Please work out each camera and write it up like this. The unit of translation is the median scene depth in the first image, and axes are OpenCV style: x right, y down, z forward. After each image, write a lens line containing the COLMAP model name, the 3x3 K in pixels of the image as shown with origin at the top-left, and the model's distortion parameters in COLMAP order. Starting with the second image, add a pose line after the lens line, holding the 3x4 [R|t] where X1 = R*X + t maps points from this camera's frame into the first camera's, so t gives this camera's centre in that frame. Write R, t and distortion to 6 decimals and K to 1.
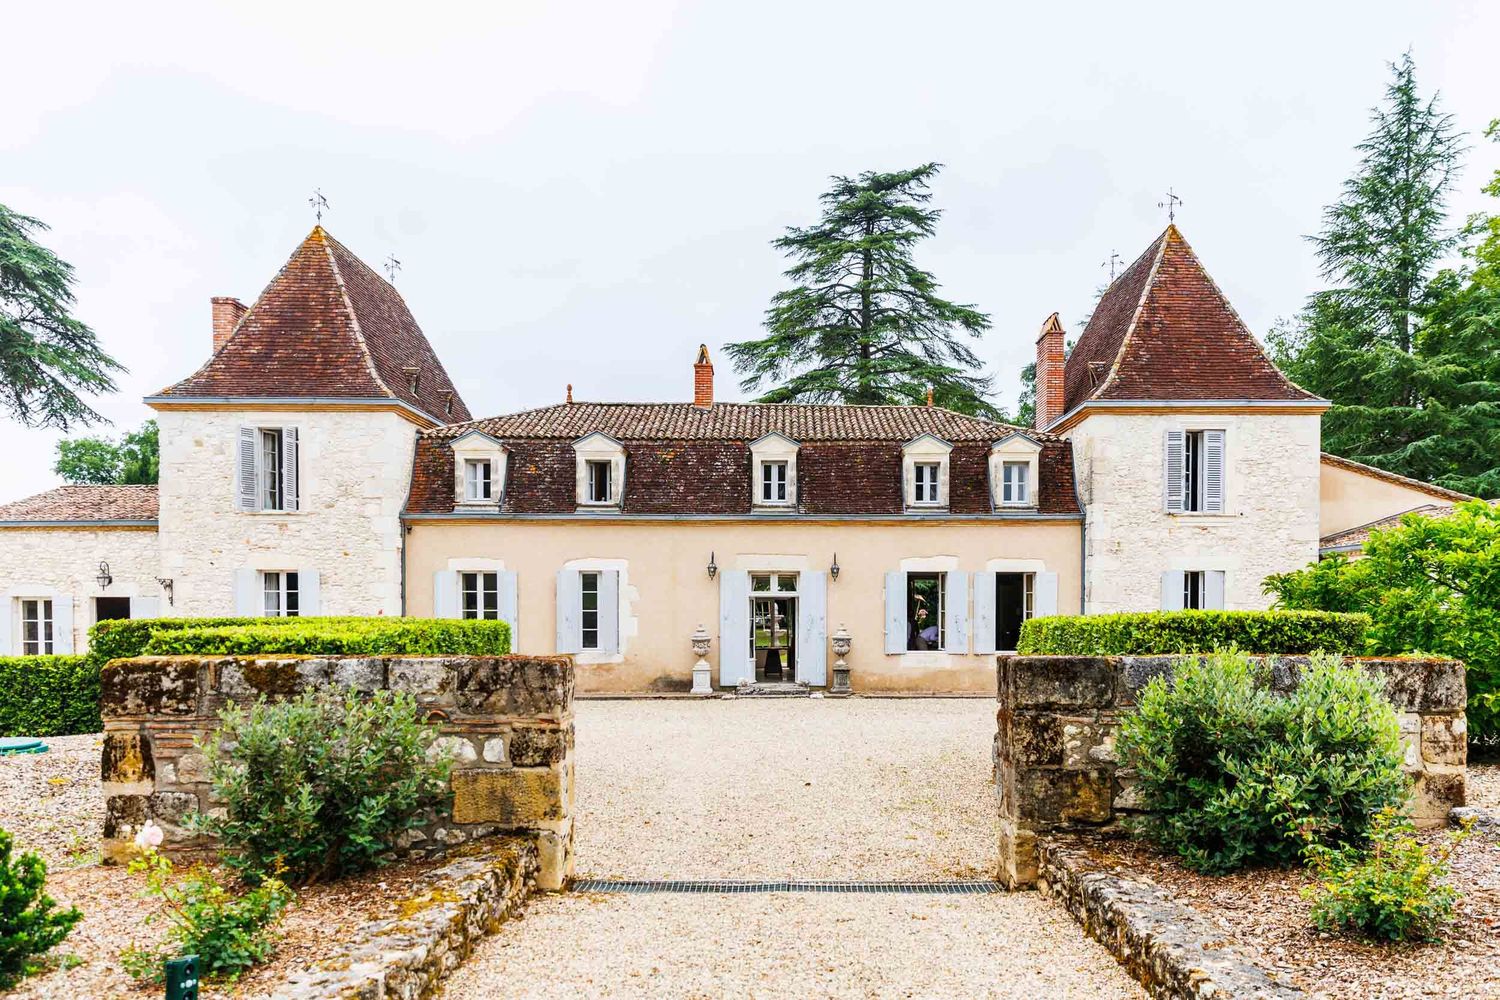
lens RADIAL K [[1038.1, 0, 801.5], [0, 1038.1, 632.0], [0, 0, 1]] dist [0.003148, 0.005645]
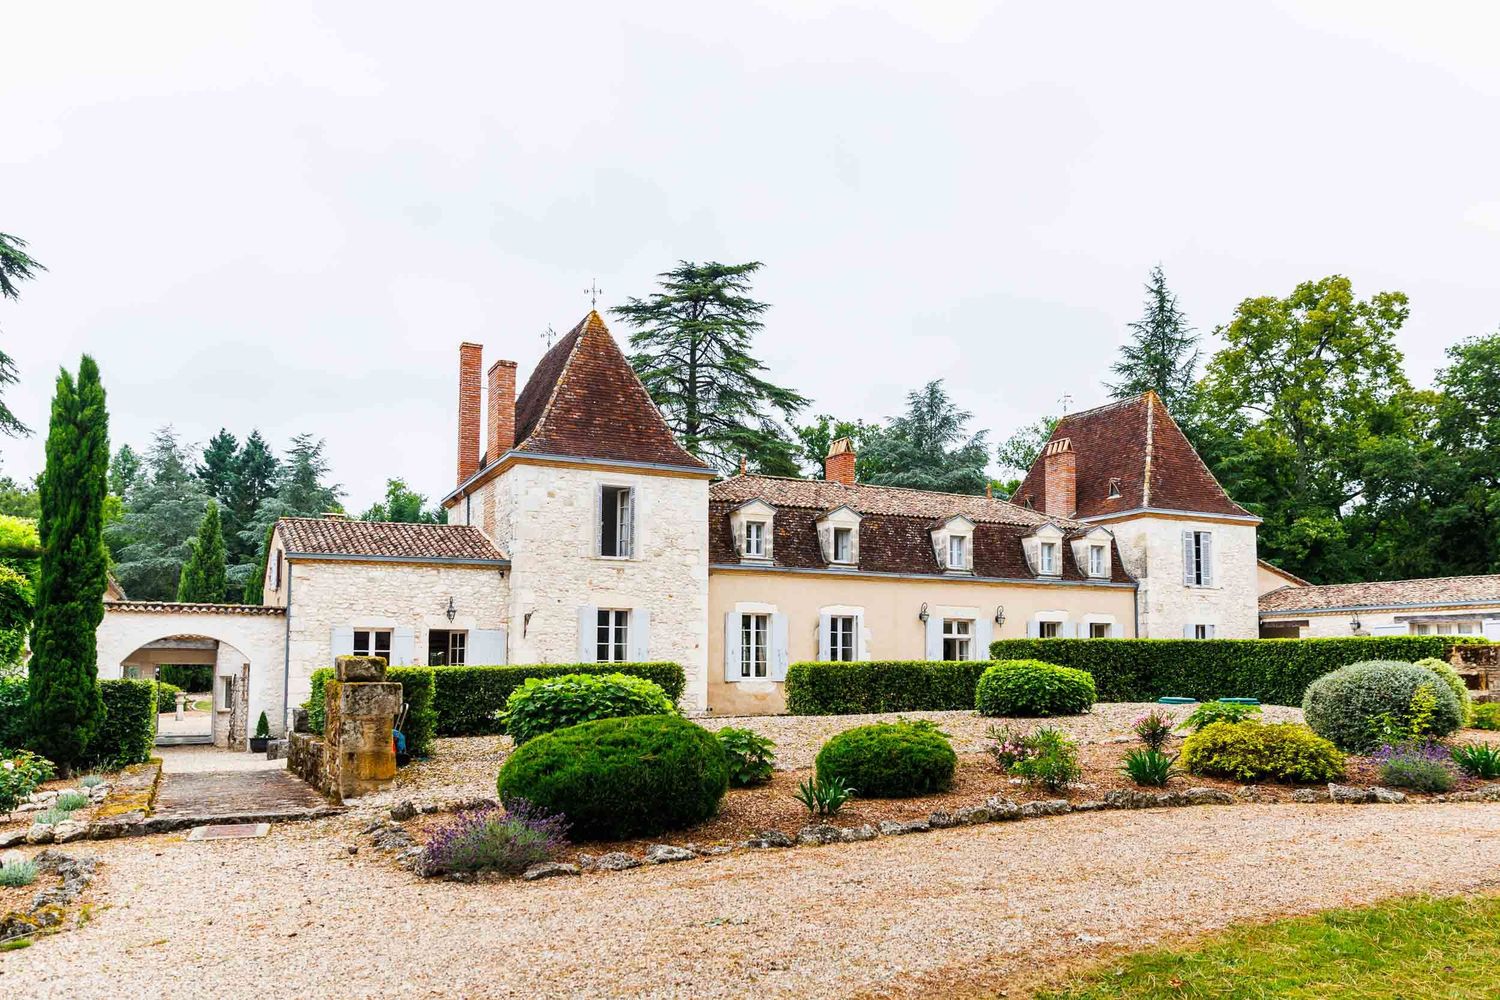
lens RADIAL K [[1038.1, 0, 801.5], [0, 1038.1, 632.0], [0, 0, 1]] dist [0.003148, 0.005645]
pose [[0.909434, 0.016750, 0.415511, -0.777177], [0.000504, 0.999143, -0.041381, 0.014564], [-0.415848, 0.037842, 0.908646, -0.134111]]
